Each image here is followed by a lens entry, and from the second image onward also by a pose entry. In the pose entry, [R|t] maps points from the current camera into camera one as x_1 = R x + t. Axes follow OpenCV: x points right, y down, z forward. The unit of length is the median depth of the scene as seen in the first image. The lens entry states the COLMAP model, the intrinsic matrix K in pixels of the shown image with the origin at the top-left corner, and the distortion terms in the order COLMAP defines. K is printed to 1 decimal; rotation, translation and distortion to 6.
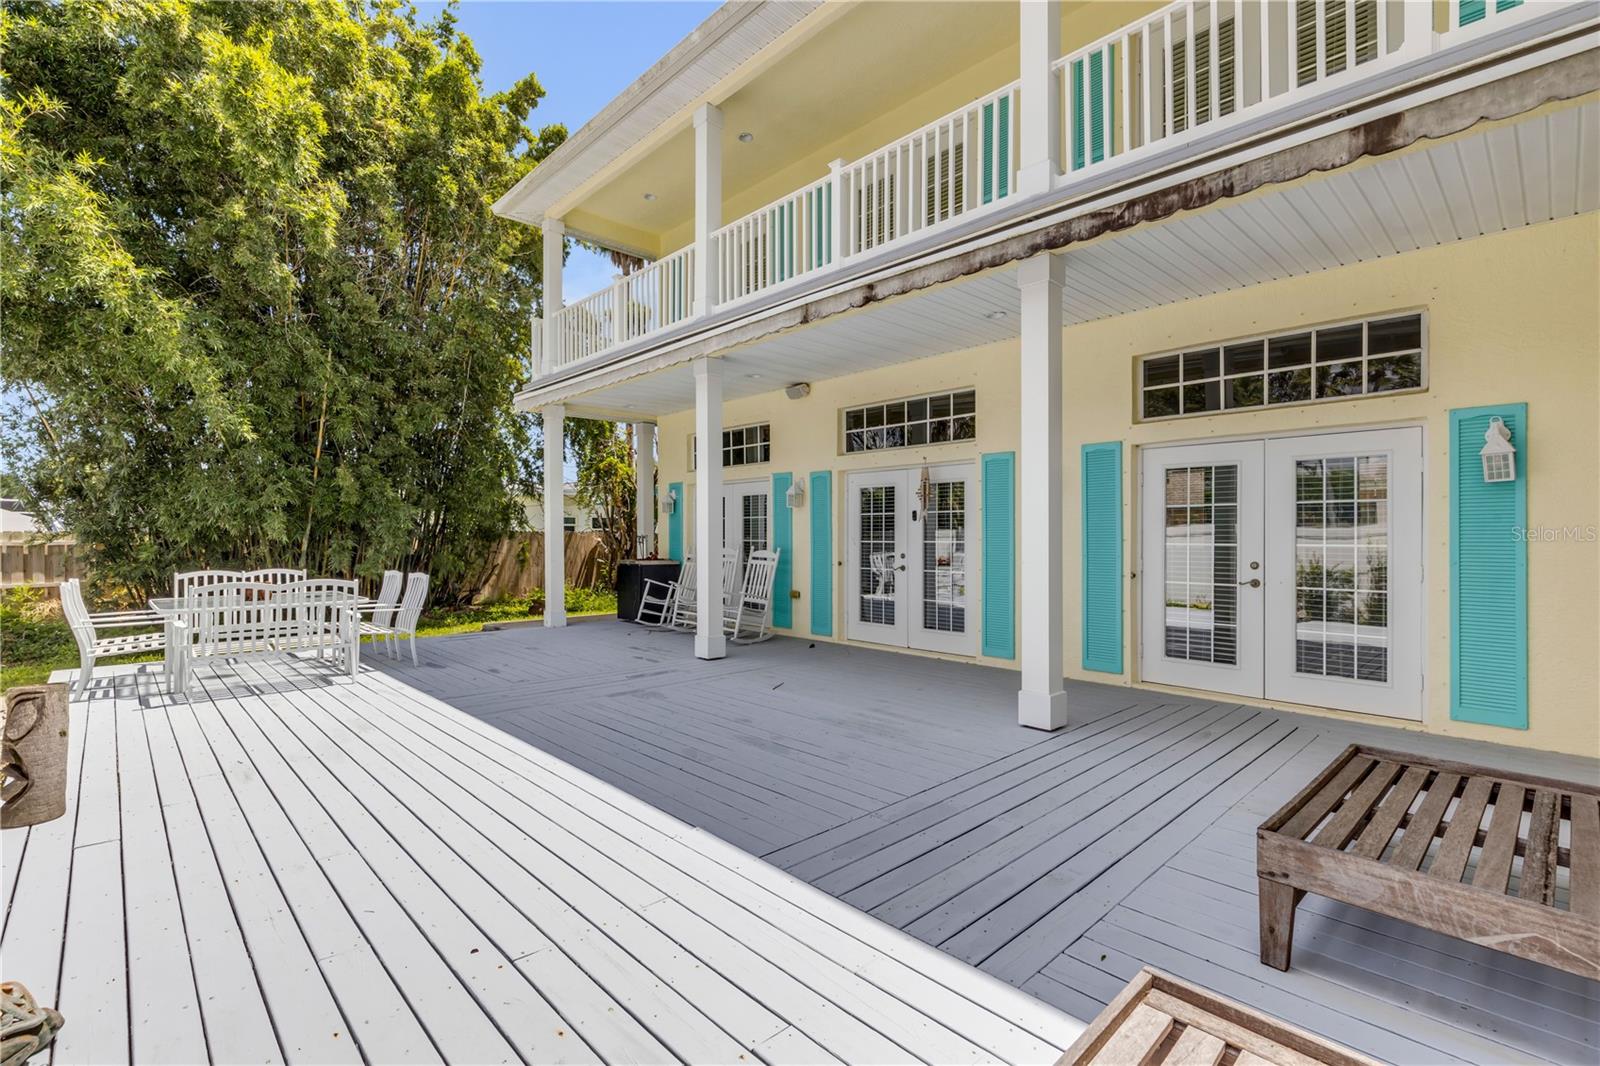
lens RADIAL K [[723.3, 0, 796.9], [0, 723.3, 546.9], [0, 0, 1]] dist [0.008415, -0.001612]
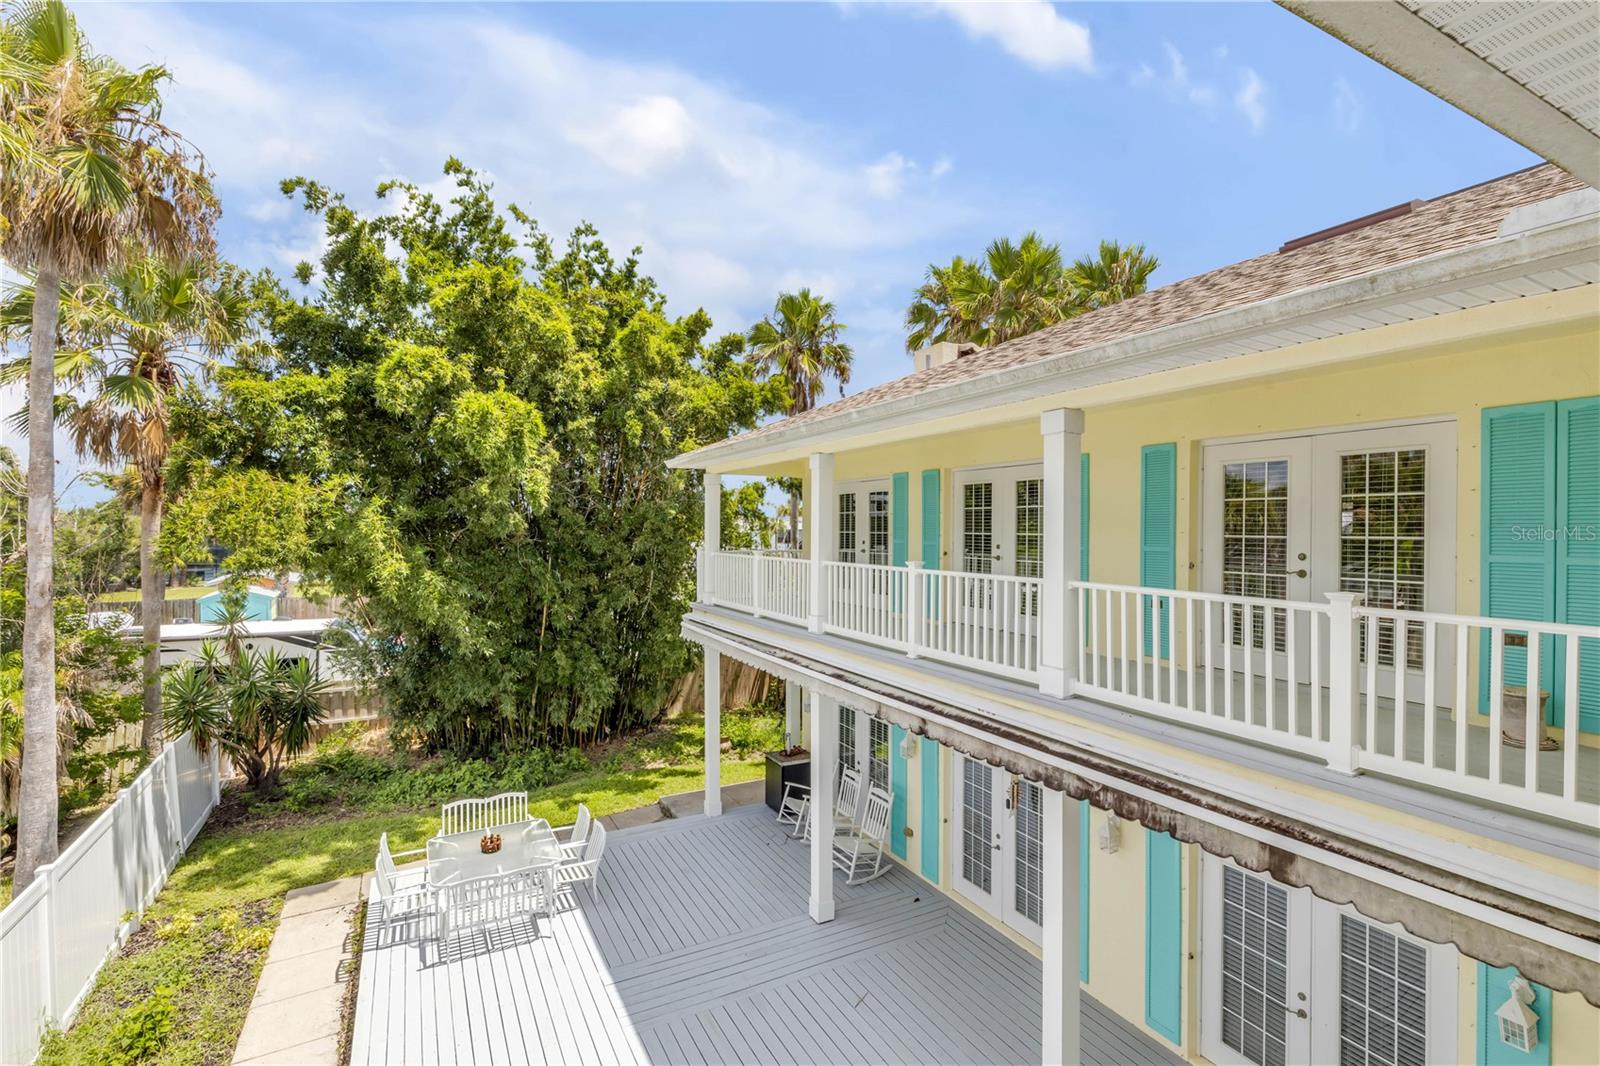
lens RADIAL K [[723.3, 0, 803.7], [0, 723.3, 533.0], [0, 0, 1]] dist [0.008415, -0.001612]
pose [[0.966145, -0.002336, -0.257988, 0.116028], [0.002982, 0.999993, 0.002111, -0.355729], [0.257981, -0.002808, 0.966146, -0.107075]]
